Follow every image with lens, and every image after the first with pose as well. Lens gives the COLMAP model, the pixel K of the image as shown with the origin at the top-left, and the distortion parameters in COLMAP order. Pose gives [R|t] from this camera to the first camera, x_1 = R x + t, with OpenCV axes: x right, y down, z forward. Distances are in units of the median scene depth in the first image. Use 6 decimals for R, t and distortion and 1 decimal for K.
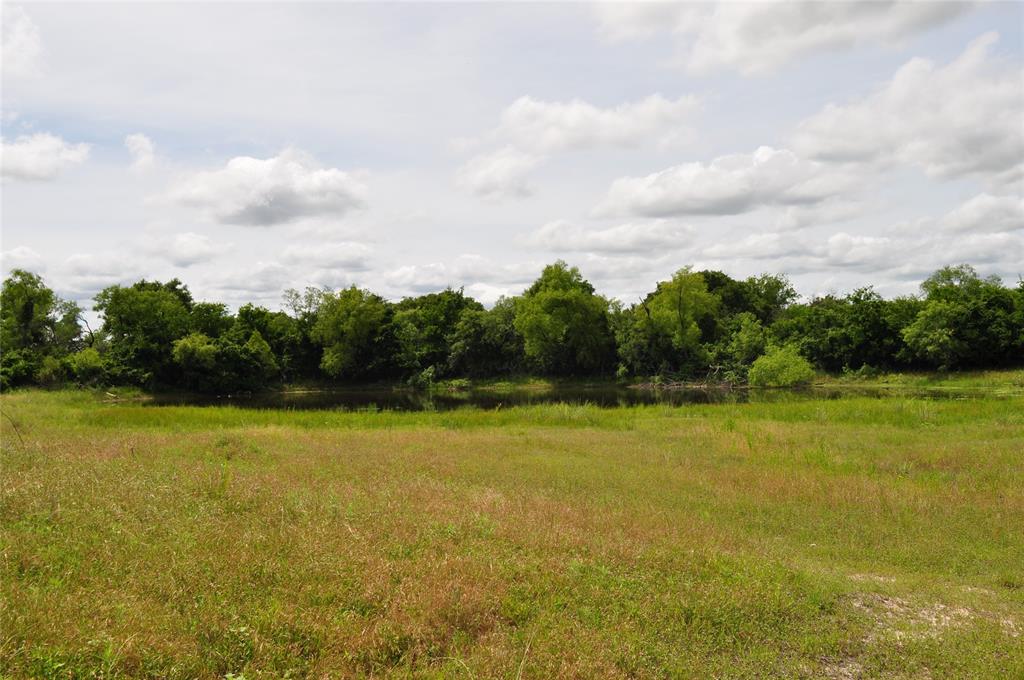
lens RADIAL K [[929.5, 0, 505.2], [0, 929.5, 346.5], [0, 0, 1]] dist [-0.004435, 0.000000]
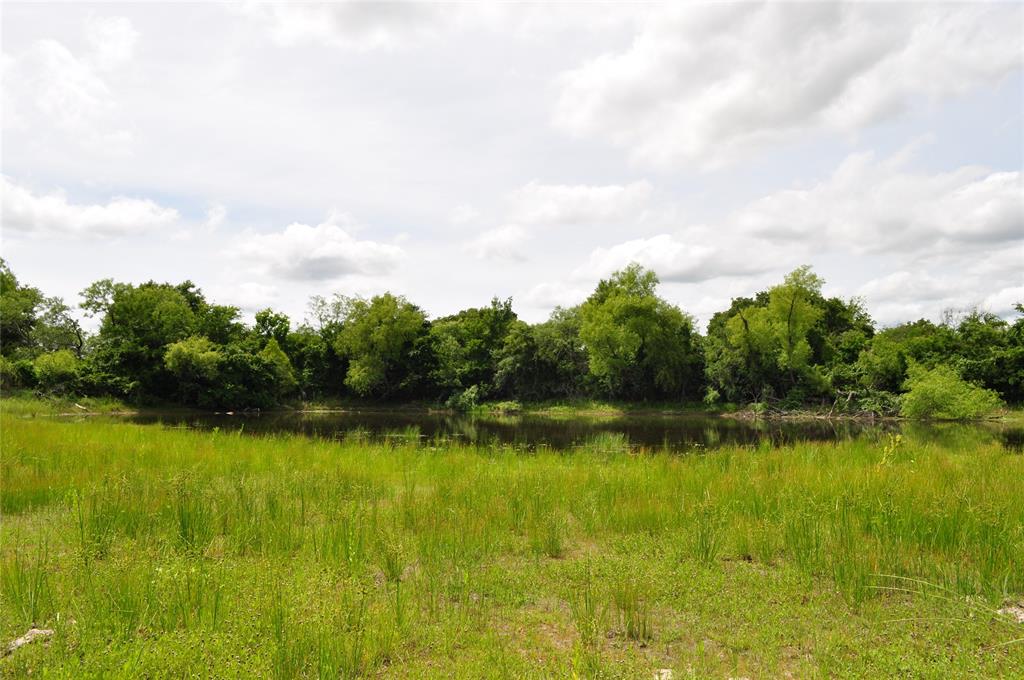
lens RADIAL K [[760.8, 0, 507.4], [0, 760.8, 344.5], [0, 0, 1]] dist [-0.006648, 0.000765]
pose [[0.999610, 0.027926, 0.000180, -0.051216], [-0.027880, 0.998283, -0.051511, 0.018920], [-0.001618, 0.051486, 0.998672, 0.301364]]
